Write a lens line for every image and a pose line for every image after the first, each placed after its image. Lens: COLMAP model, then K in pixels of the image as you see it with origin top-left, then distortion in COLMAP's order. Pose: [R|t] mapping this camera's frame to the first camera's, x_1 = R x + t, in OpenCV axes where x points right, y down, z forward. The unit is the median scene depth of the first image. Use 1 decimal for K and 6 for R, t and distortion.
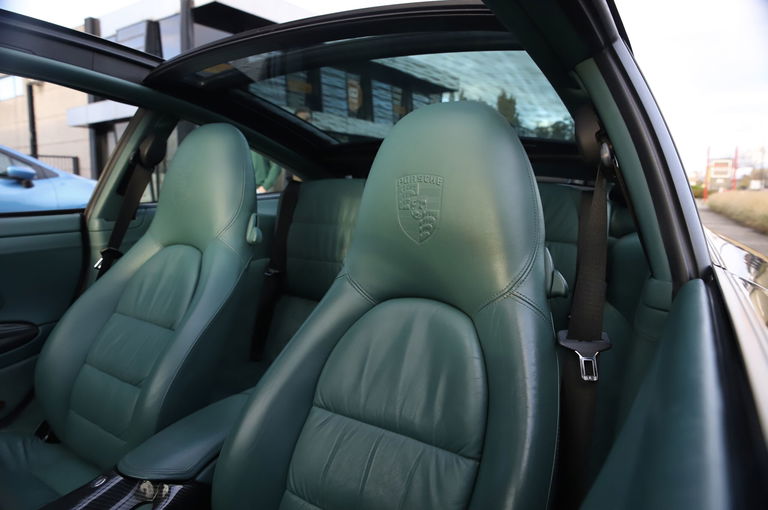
lens RADIAL K [[535.7, 0, 386.7], [0, 535.7, 254.6], [0, 0, 1]] dist [-0.070500, 0.030825]
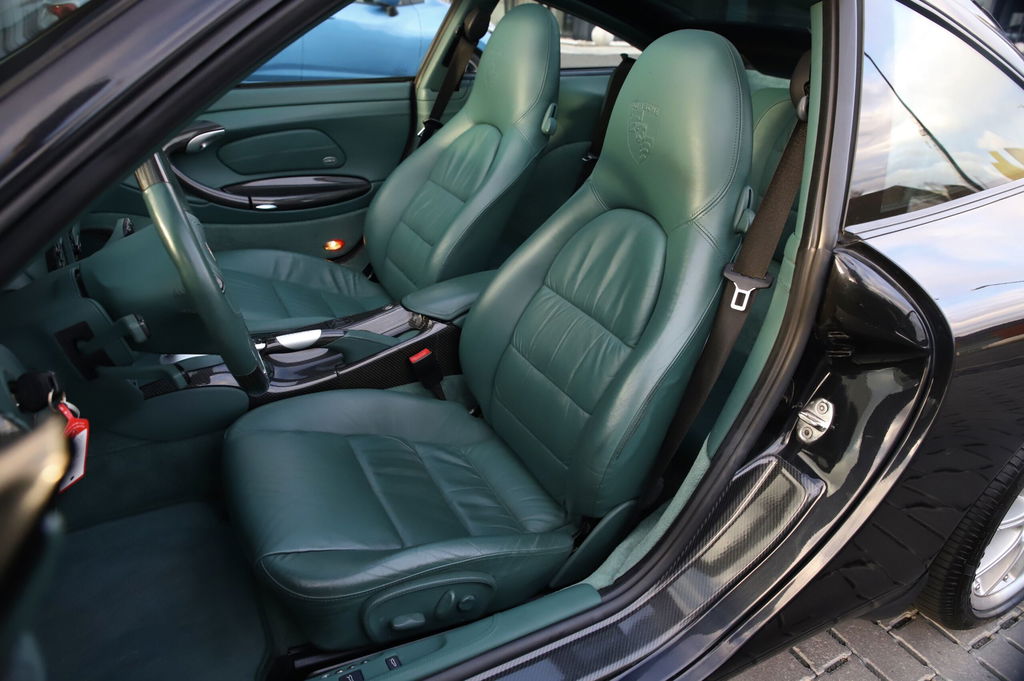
lens RADIAL K [[714.2, 0, 510.8], [0, 714.2, 340.3], [0, 0, 1]] dist [-0.070500, 0.030825]
pose [[0.893513, 0.234599, -0.382882, 0.307143], [-0.106510, 0.939064, 0.326825, -0.085202], [0.436223, -0.251242, 0.864053, -0.326288]]
